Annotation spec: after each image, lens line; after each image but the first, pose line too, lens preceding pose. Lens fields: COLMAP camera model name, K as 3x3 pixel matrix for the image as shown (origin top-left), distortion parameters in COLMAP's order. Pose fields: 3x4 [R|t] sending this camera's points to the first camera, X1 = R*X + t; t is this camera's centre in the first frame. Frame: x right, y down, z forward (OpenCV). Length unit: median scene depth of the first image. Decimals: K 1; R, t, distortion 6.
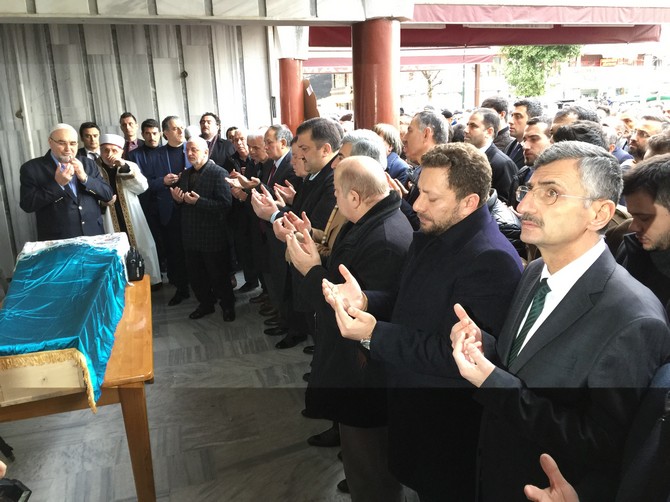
lens RADIAL K [[573.9, 0, 338.3], [0, 573.9, 244.6], [0, 0, 1]] dist [0.093908, -0.105521]
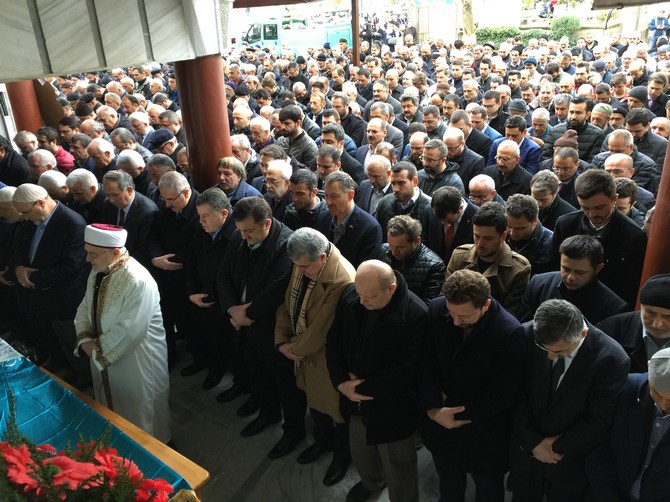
lens RADIAL K [[573.9, 0, 328.9], [0, 573.9, 249.4], [0, 0, 1]] dist [0.093908, -0.105521]
pose [[0.821581, -0.236262, 0.518831, -0.368381], [0.148324, 0.967326, 0.205621, -0.233580], [-0.550459, -0.091979, 0.829780, -0.012065]]
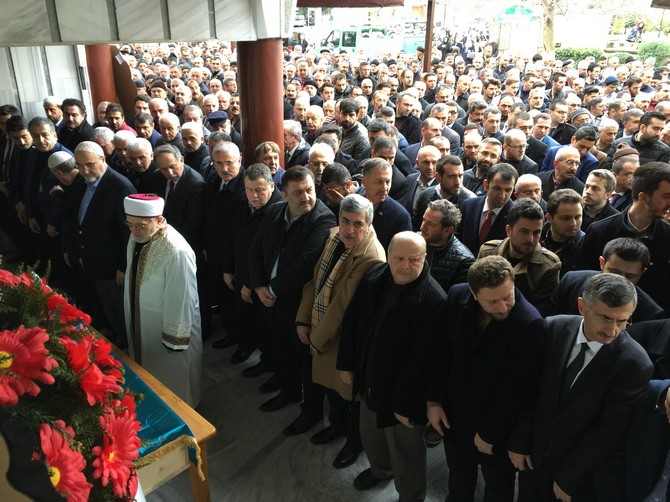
lens RADIAL K [[573.9, 0, 331.9], [0, 573.9, 248.6], [0, 0, 1]] dist [0.093908, -0.105521]
pose [[0.888651, -0.137589, 0.437456, -0.343722], [0.065737, 0.982297, 0.175416, -0.187994], [-0.453848, -0.127126, 0.881964, -0.044028]]
